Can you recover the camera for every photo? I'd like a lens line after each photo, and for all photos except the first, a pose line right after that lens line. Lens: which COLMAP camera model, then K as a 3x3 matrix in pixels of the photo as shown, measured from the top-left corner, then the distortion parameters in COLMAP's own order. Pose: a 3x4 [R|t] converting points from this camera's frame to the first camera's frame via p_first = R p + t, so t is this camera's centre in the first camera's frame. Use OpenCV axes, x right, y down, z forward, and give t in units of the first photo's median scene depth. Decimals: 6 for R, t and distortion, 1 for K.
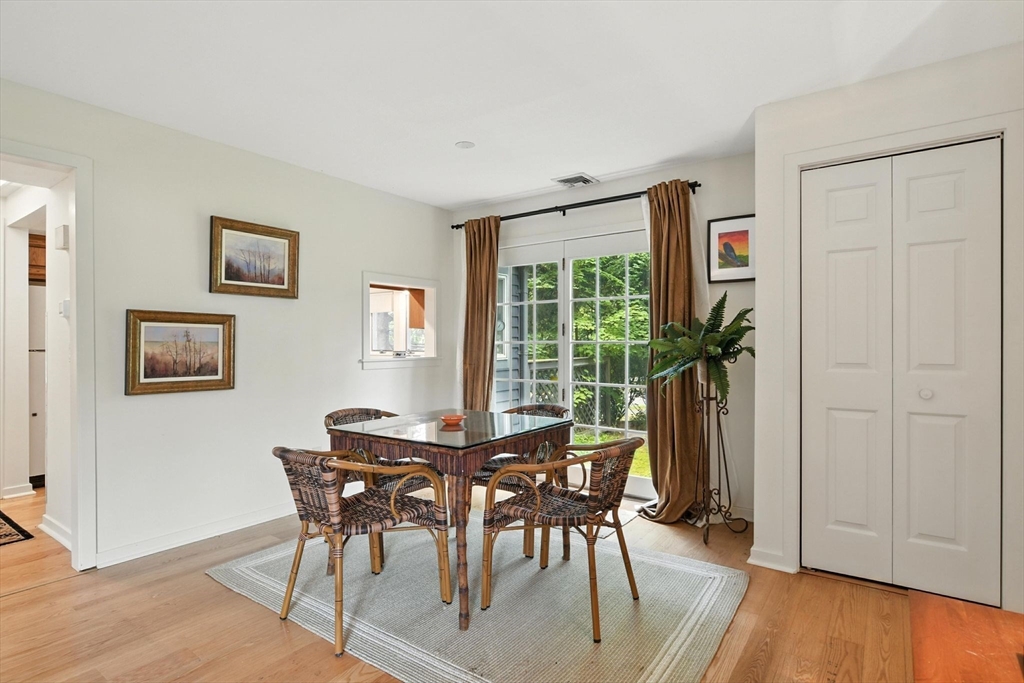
lens RADIAL K [[522.2, 0, 513.1], [0, 522.2, 340.6], [0, 0, 1]] dist [-0.003821, 0.000904]
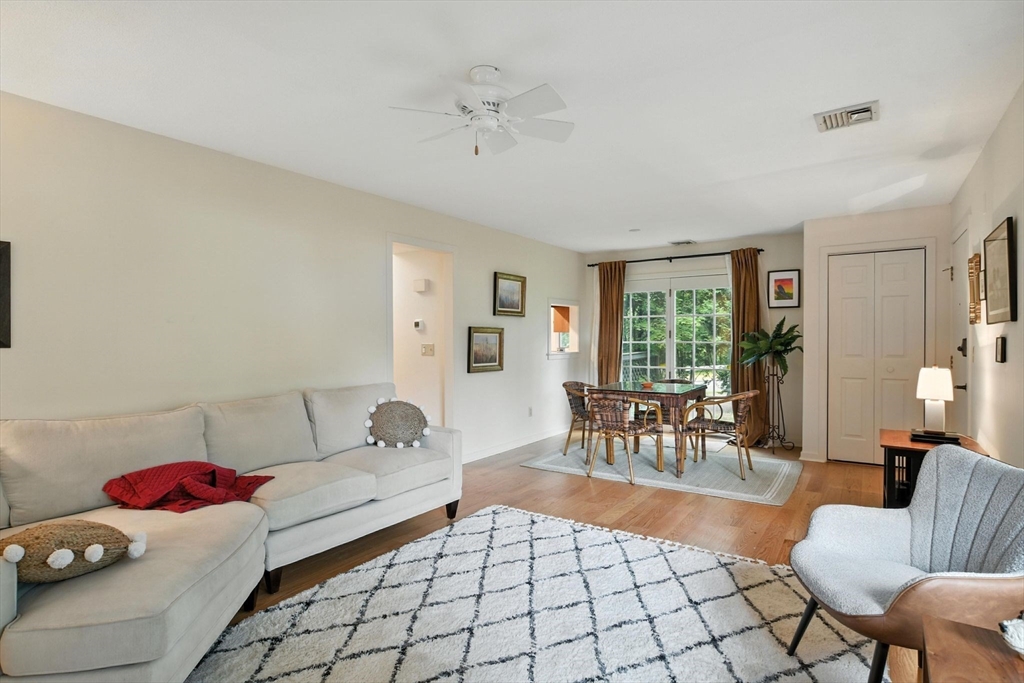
lens RADIAL K [[522.2, 0, 514.6], [0, 522.2, 339.7], [0, 0, 1]] dist [-0.003821, 0.000904]
pose [[0.999643, -0.000443, 0.026715, -0.536403], [0.000228, 0.999967, 0.008069, -0.023505], [-0.026718, -0.008060, 0.999611, -0.731613]]
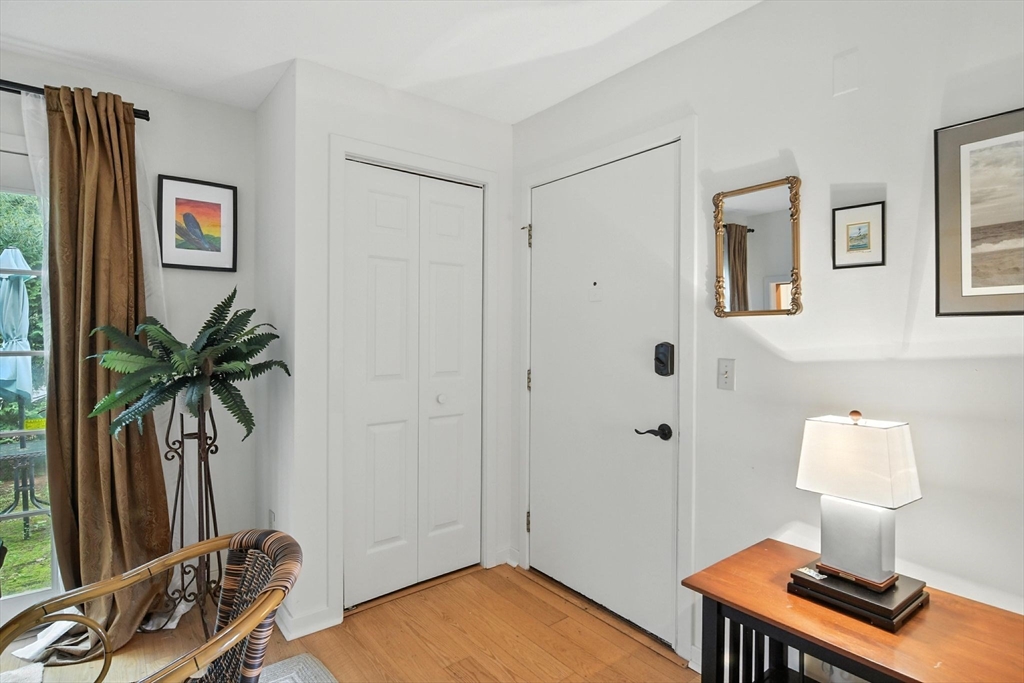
lens RADIAL K [[522.2, 0, 515.2], [0, 522.2, 335.8], [0, 0, 1]] dist [-0.003821, 0.000904]
pose [[0.269612, 0.002304, 0.962966, -0.171659], [-0.007074, 0.999975, -0.000412, -0.023448], [-0.962943, -0.006701, 0.269621, 0.391918]]
